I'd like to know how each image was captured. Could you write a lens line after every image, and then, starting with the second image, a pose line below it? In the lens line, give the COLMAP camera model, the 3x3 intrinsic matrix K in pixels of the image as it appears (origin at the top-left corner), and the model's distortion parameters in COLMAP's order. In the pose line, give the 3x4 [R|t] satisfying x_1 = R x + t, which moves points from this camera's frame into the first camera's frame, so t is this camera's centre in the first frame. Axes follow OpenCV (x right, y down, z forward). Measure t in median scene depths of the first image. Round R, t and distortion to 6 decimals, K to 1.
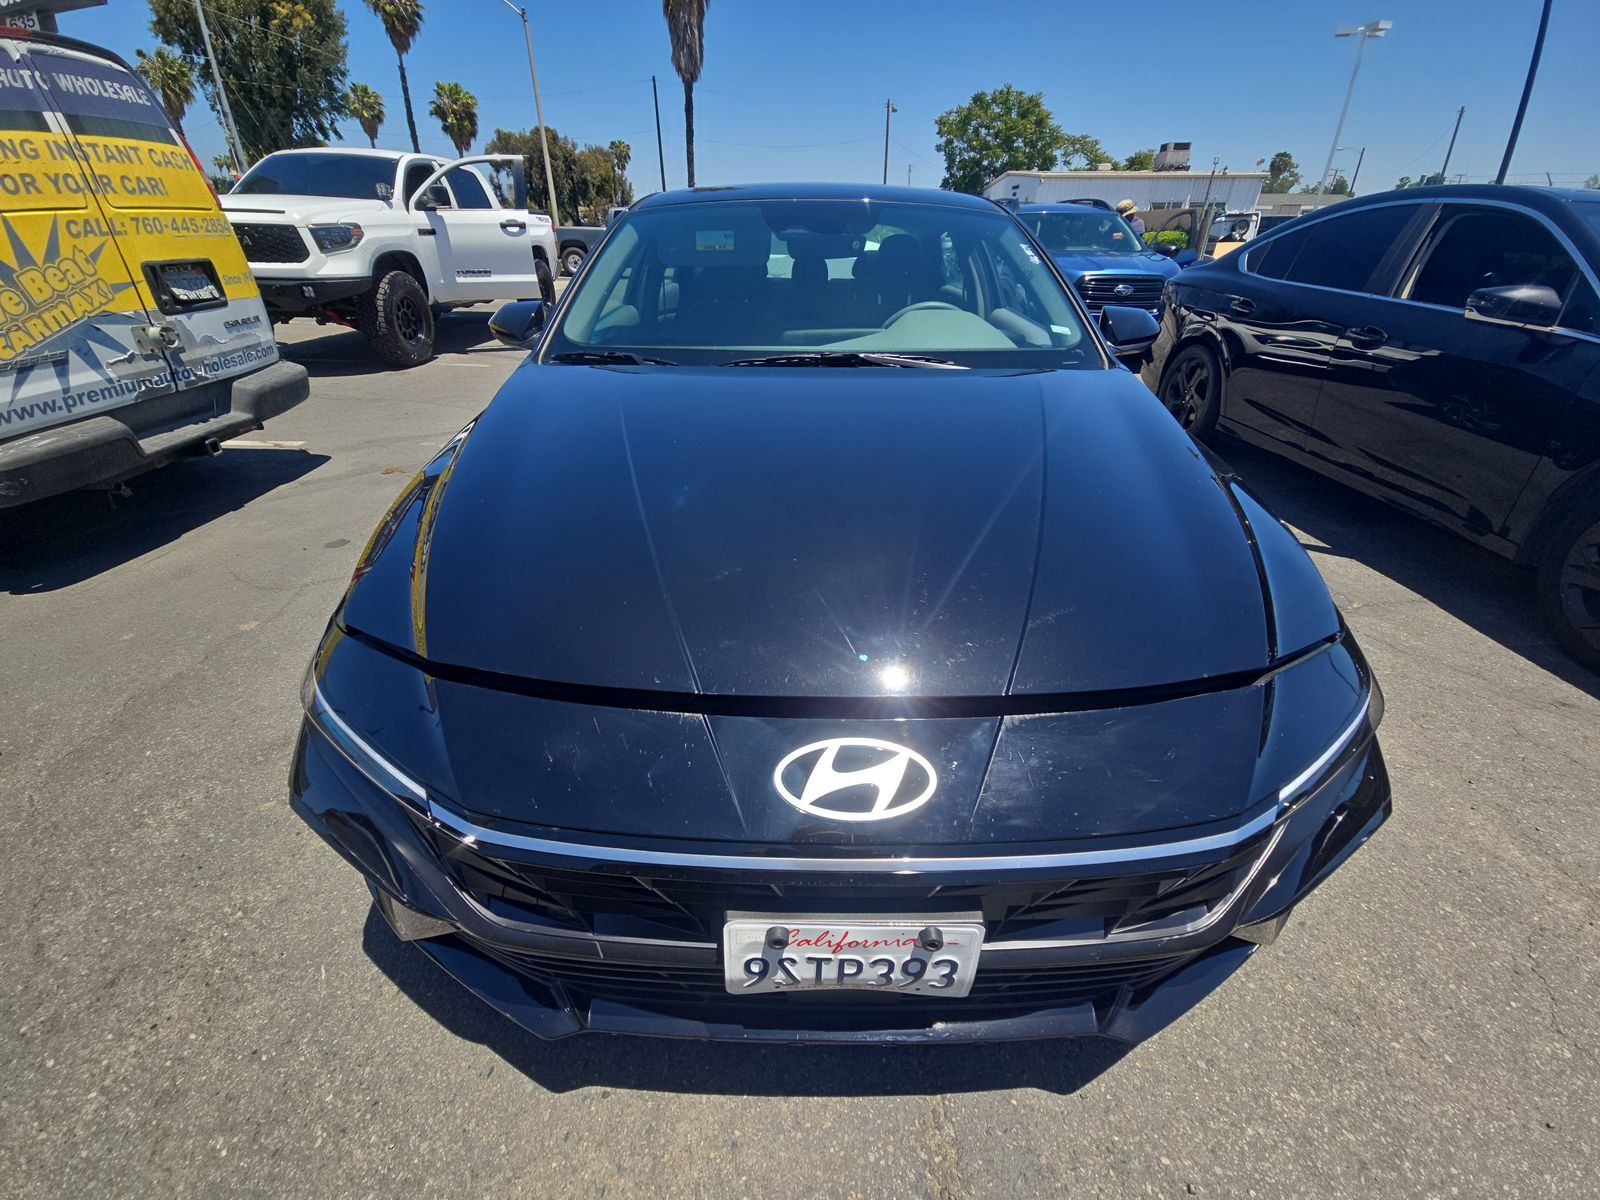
lens RADIAL K [[634.7, 0, 792.9], [0, 634.7, 598.6], [0, 0, 1]] dist [0.057266, -0.031380]
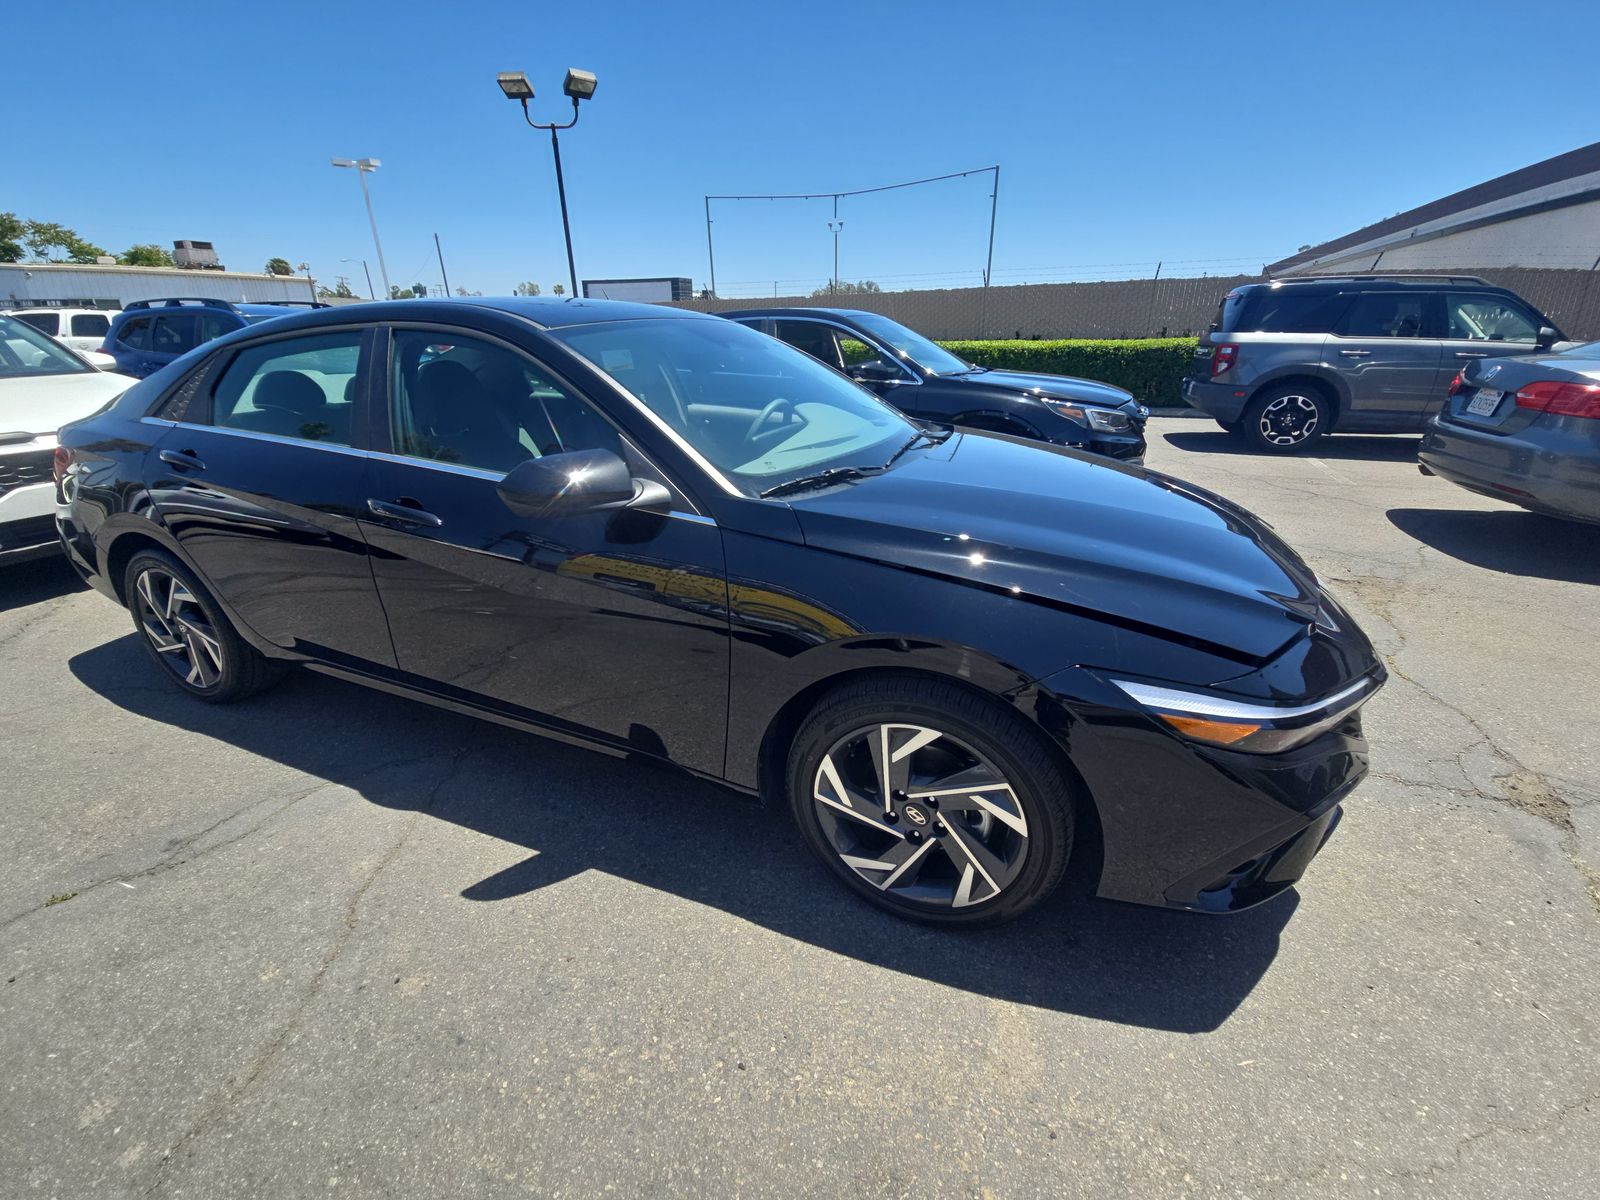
lens RADIAL K [[634.7, 0, 792.9], [0, 634.7, 598.6], [0, 0, 1]] dist [0.057266, -0.031380]
pose [[0.391534, -0.354675, 0.849062, -1.637345], [0.455403, 0.876488, 0.156129, -0.537664], [-0.799568, 0.325536, 0.504695, 0.844907]]
